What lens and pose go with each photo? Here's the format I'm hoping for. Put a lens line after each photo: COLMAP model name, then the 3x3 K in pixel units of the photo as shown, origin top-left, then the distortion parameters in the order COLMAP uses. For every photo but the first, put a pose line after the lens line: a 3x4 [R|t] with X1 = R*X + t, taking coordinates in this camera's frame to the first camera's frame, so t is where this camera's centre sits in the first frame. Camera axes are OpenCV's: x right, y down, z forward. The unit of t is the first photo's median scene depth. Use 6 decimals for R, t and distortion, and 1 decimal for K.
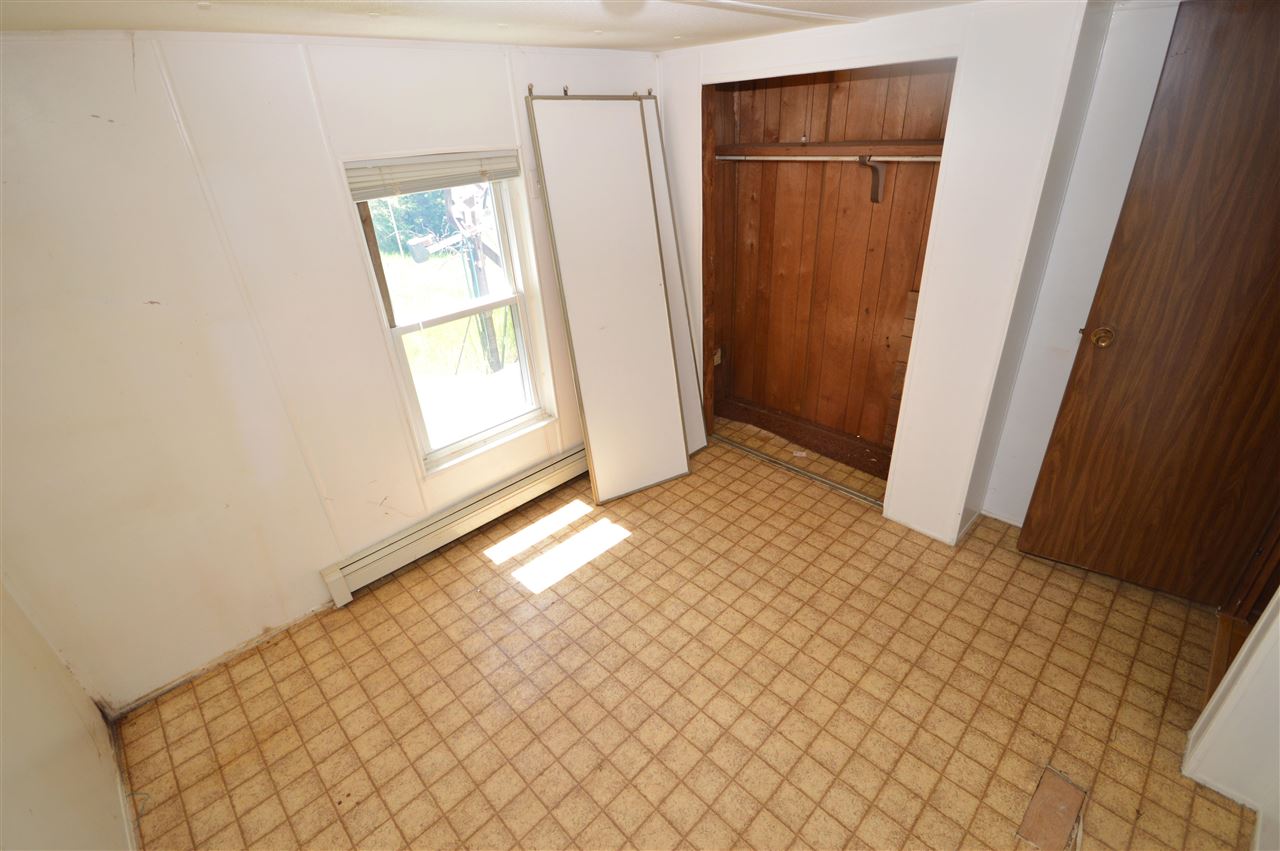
lens RADIAL K [[590.8, 0, 640.4], [0, 590.8, 426.6], [0, 0, 1]] dist [-0.003318, -0.000518]
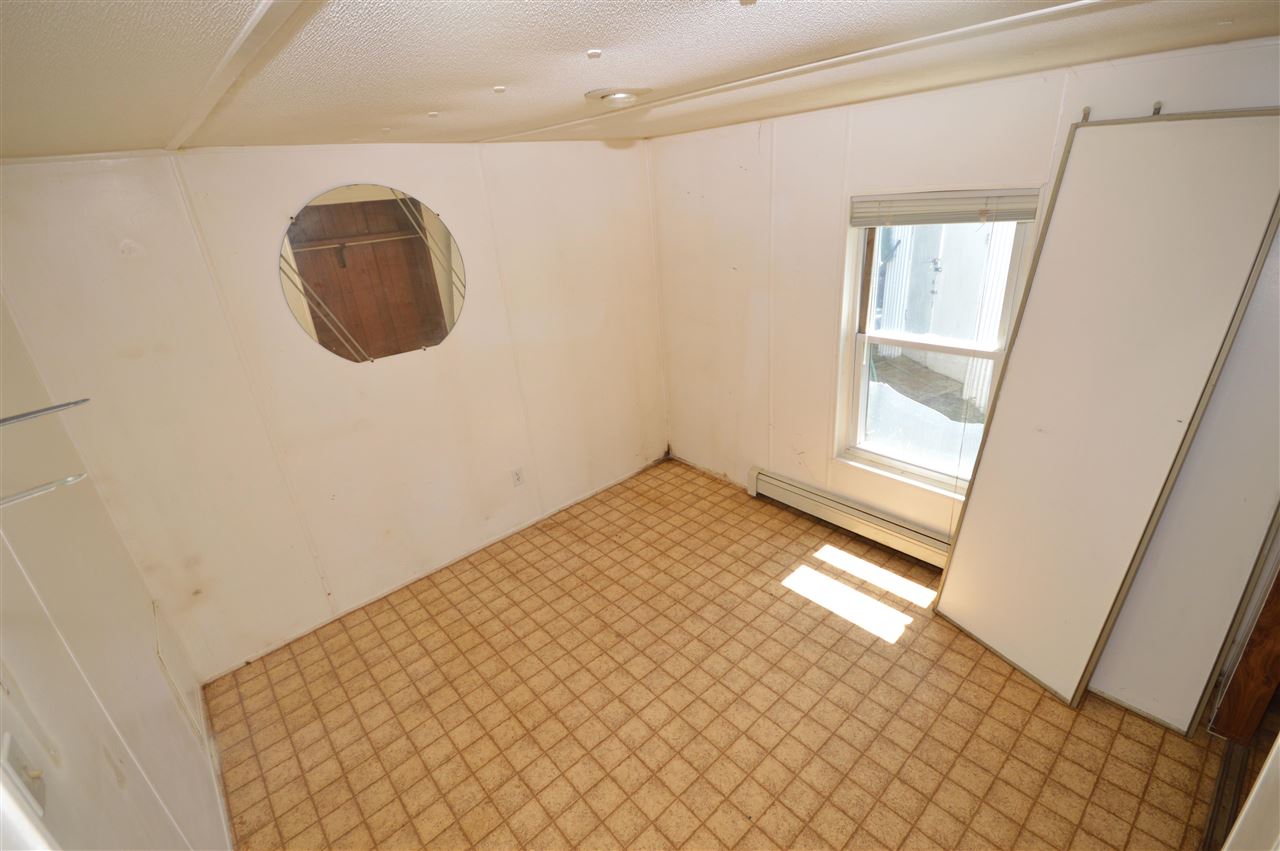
lens RADIAL K [[590.8, 0, 640.4], [0, 590.8, 426.6], [0, 0, 1]] dist [-0.003318, -0.000518]
pose [[-0.080611, 0.427799, -0.900272, 0.777478], [-0.377037, 0.823012, 0.424846, -0.360506], [0.922684, 0.373683, 0.094953, 0.571219]]
